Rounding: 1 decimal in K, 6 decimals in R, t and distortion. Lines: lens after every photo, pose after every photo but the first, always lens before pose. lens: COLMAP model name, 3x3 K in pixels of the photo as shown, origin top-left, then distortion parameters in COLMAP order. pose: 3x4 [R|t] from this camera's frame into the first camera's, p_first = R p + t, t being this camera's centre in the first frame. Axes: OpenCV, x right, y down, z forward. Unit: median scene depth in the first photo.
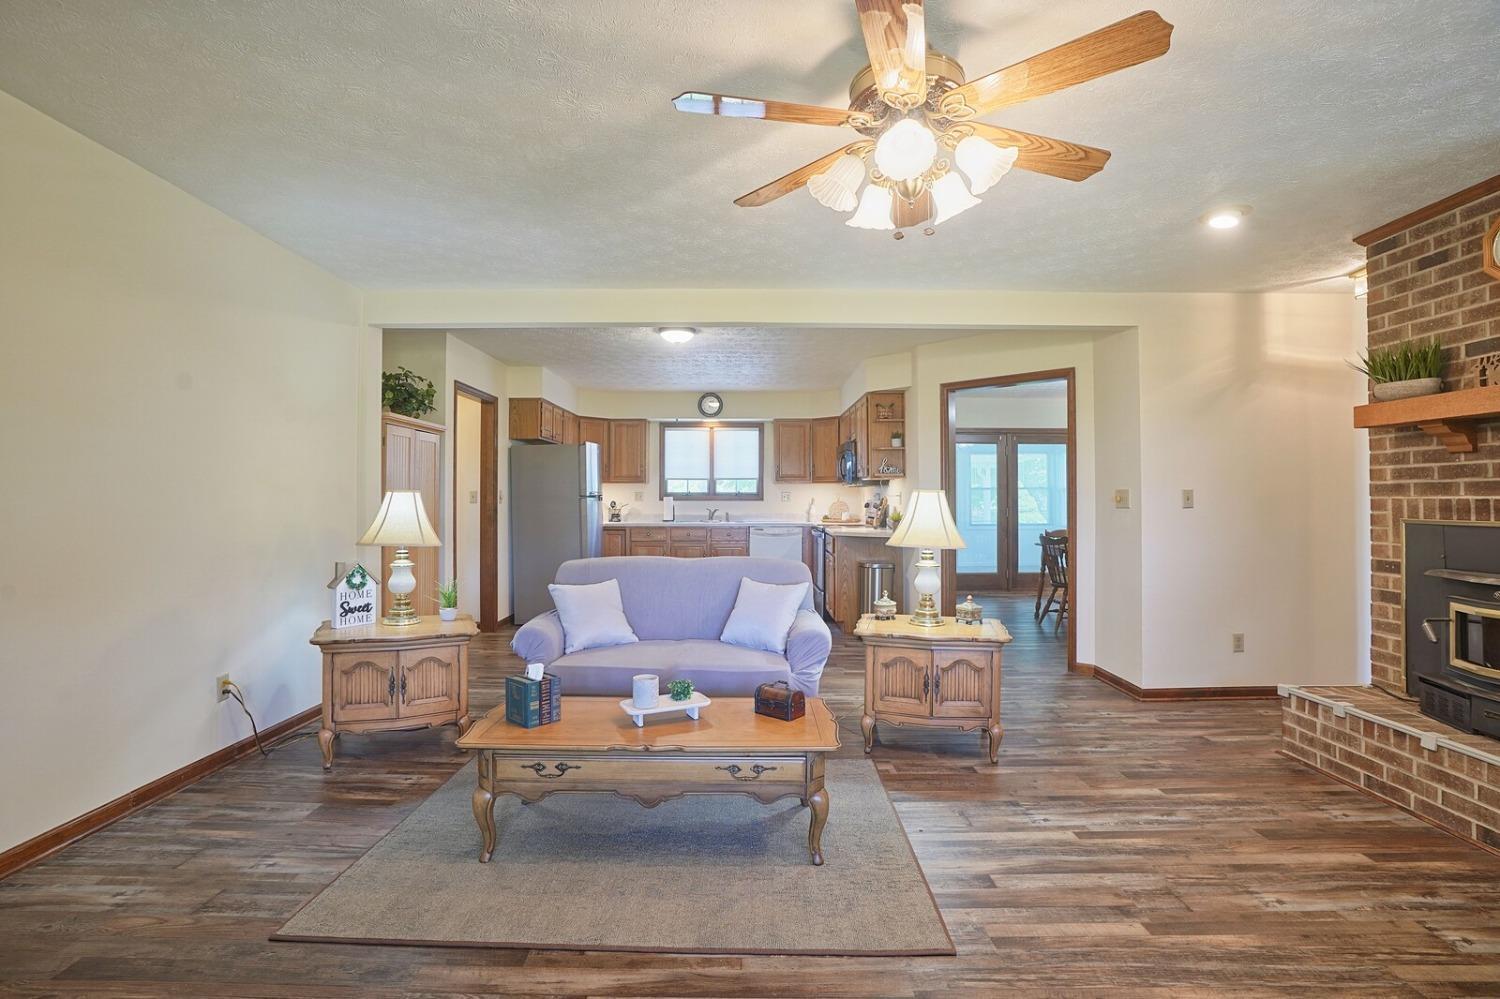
lens RADIAL K [[693.9, 0, 745.4], [0, 693.9, 491.3], [0, 0, 1]] dist [-0.058201, 0.020107]
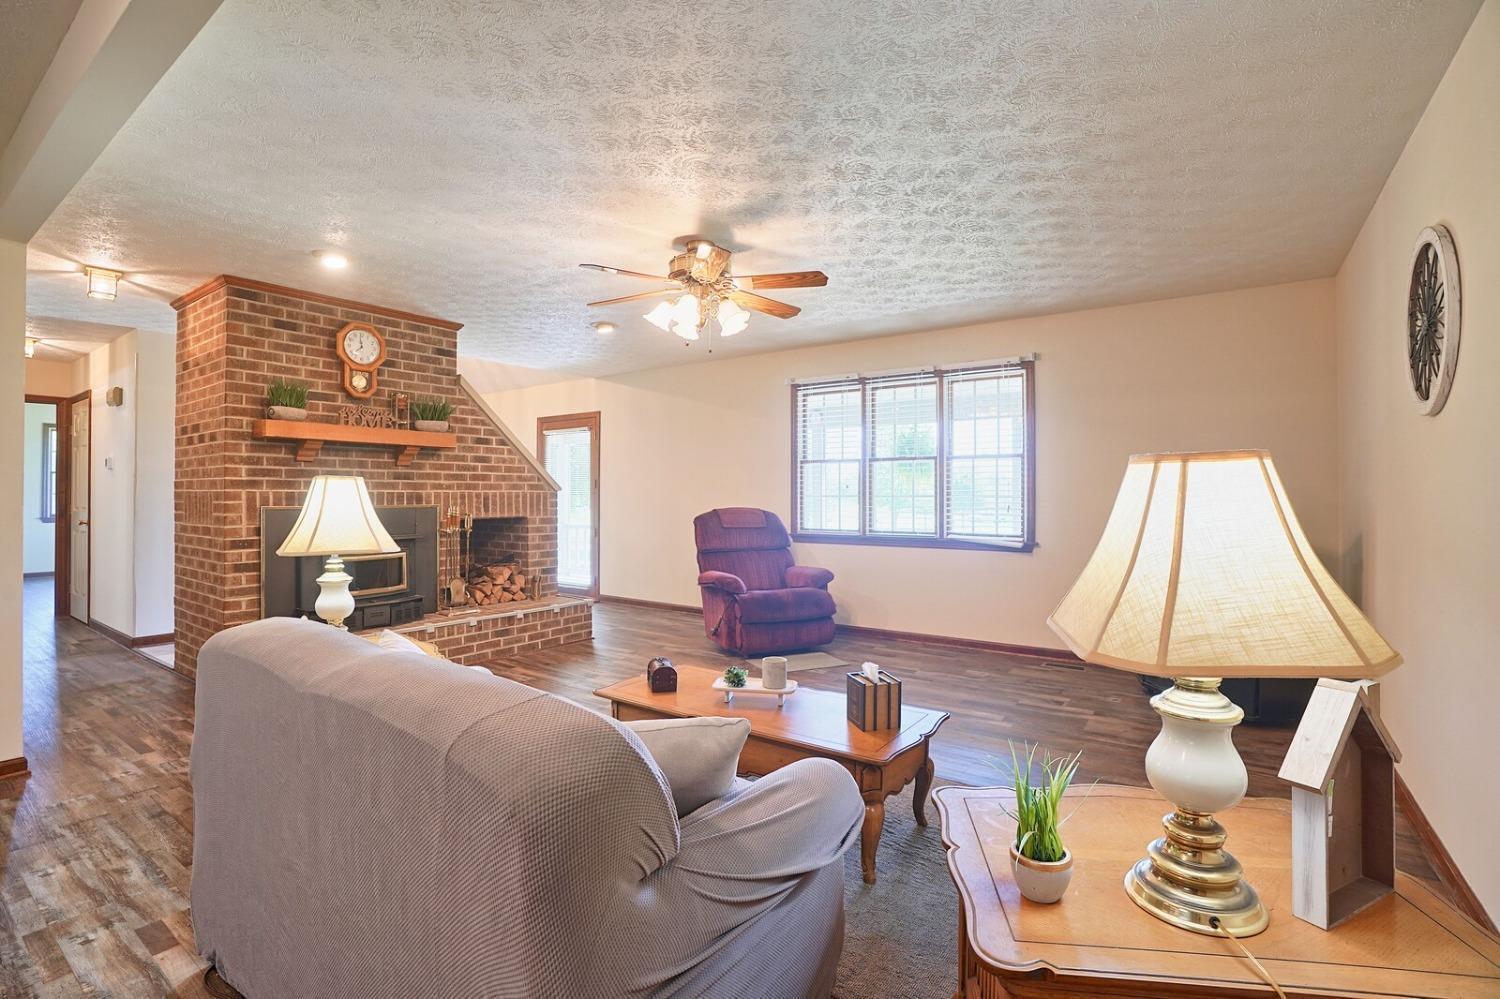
lens RADIAL K [[693.9, 0, 736.1], [0, 693.9, 491.1], [0, 0, 1]] dist [-0.058201, 0.020107]
pose [[-0.809393, 0.004281, 0.587251, -0.559644], [-0.008031, 0.999799, -0.018357, 0.026725], [-0.587212, -0.019574, -0.809197, 1.479491]]
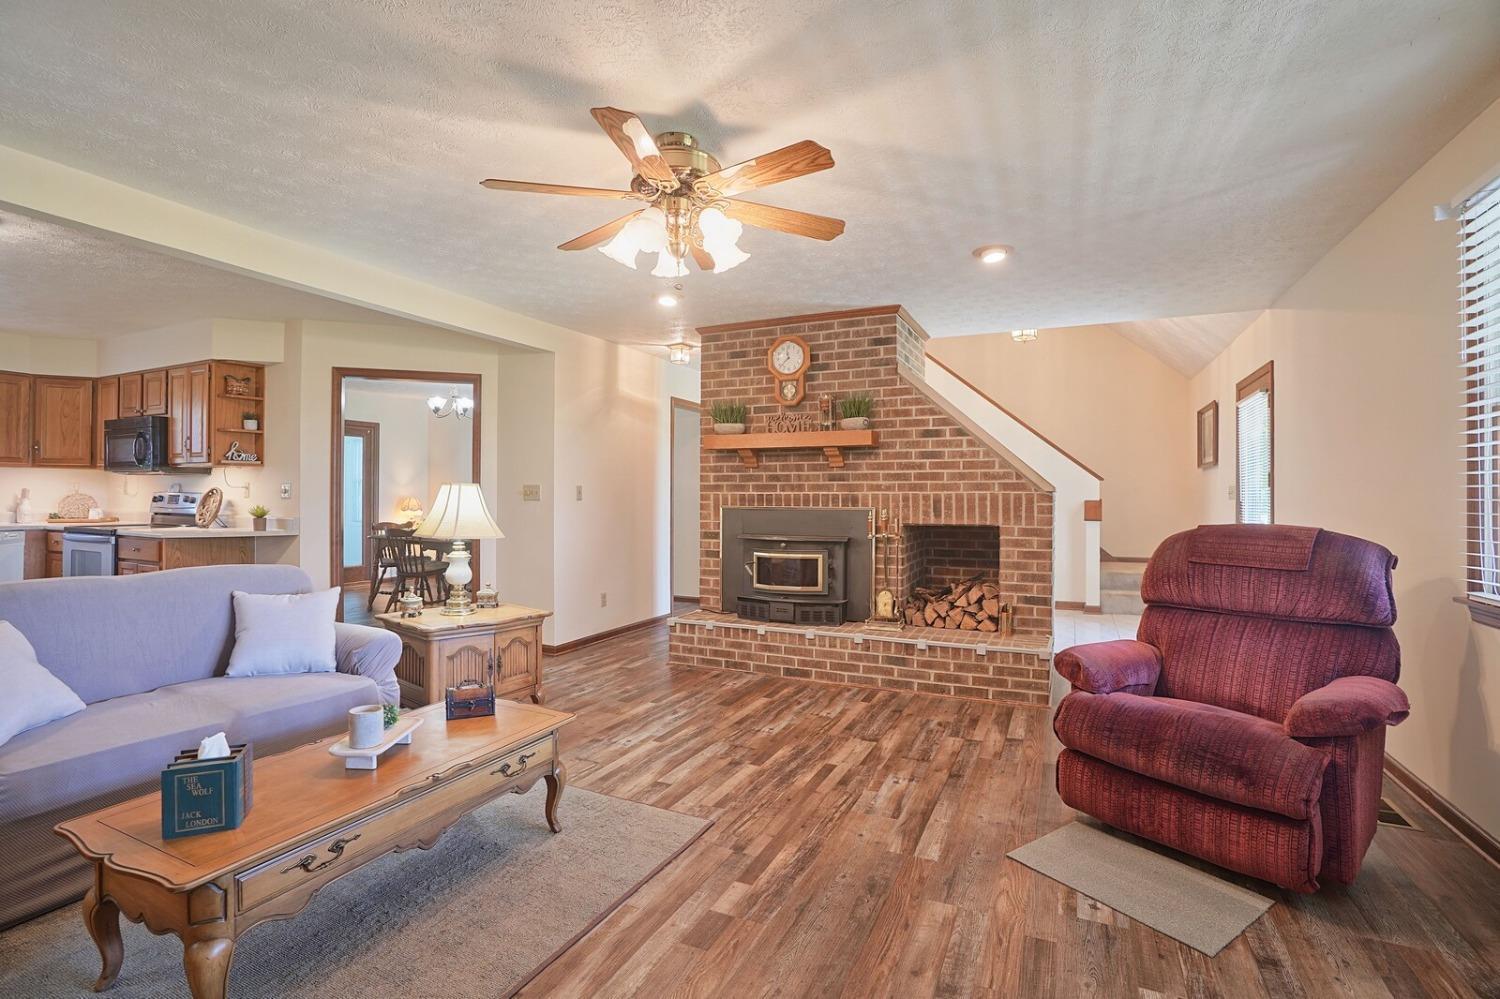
lens RADIAL K [[693.9, 0, 744.4], [0, 693.9, 492.5], [0, 0, 1]] dist [-0.058201, 0.020107]
pose [[0.427003, 0.005173, 0.904236, -0.528096], [-0.015104, 0.999885, 0.001412, 0.004811], [-0.904124, -0.014260, 0.427032, 0.202341]]
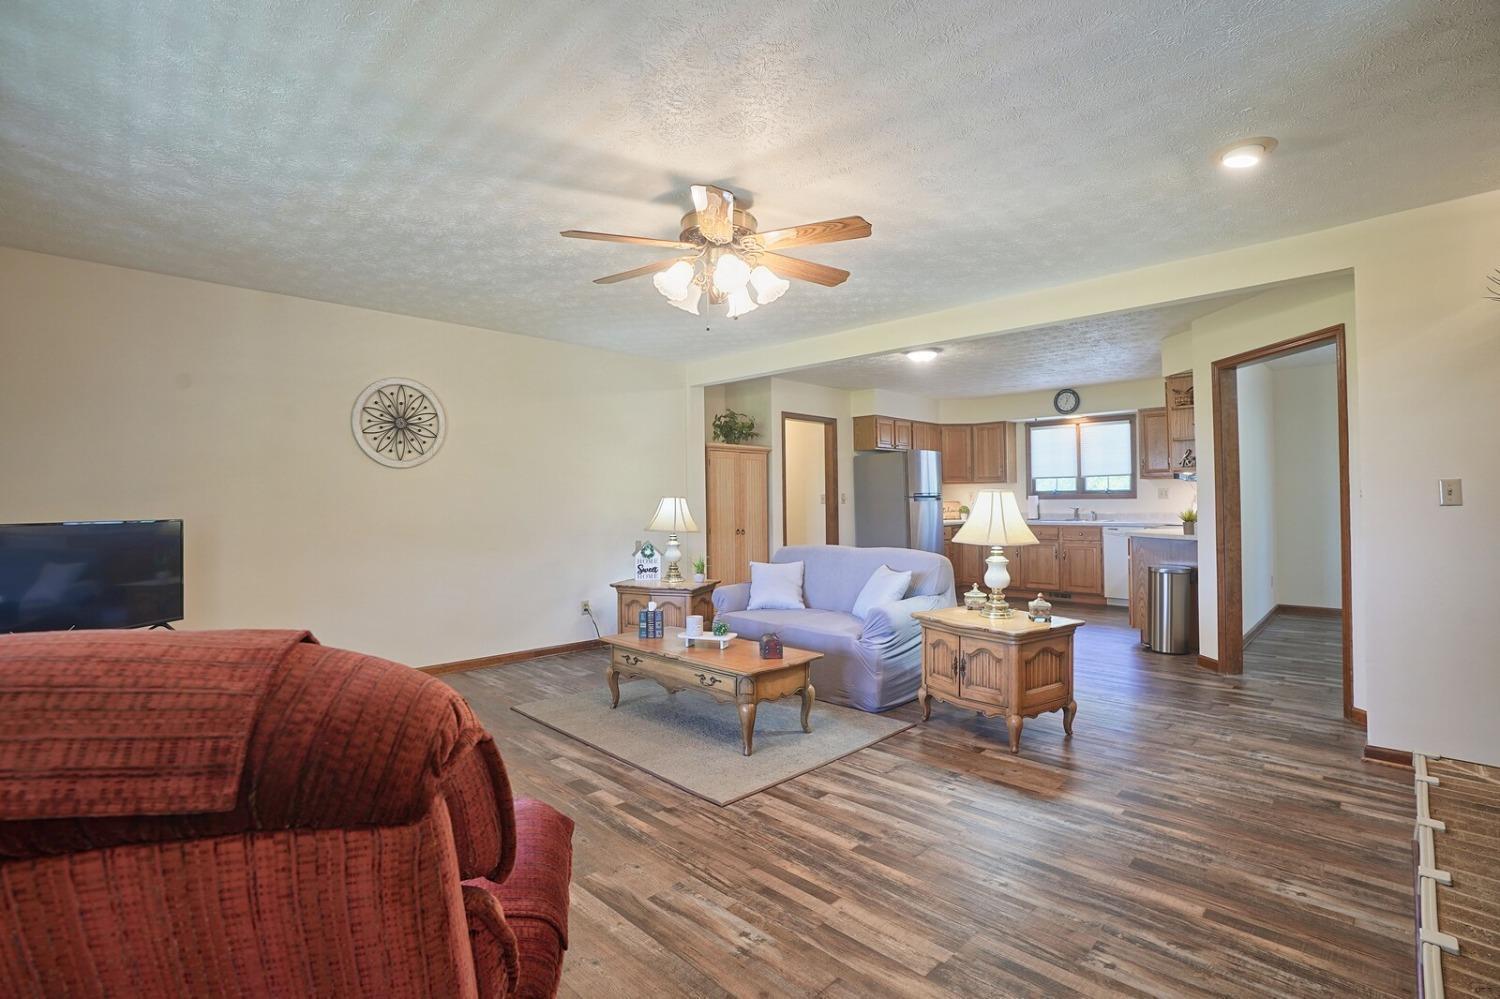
lens RADIAL K [[693.9, 0, 745.7], [0, 693.9, 493.8], [0, 0, 1]] dist [-0.058201, 0.020107]
pose [[0.709781, -0.016402, -0.704231, 0.810353], [0.019902, 0.999797, -0.003227, -0.000111], [0.704141, -0.011725, 0.709963, -0.017864]]
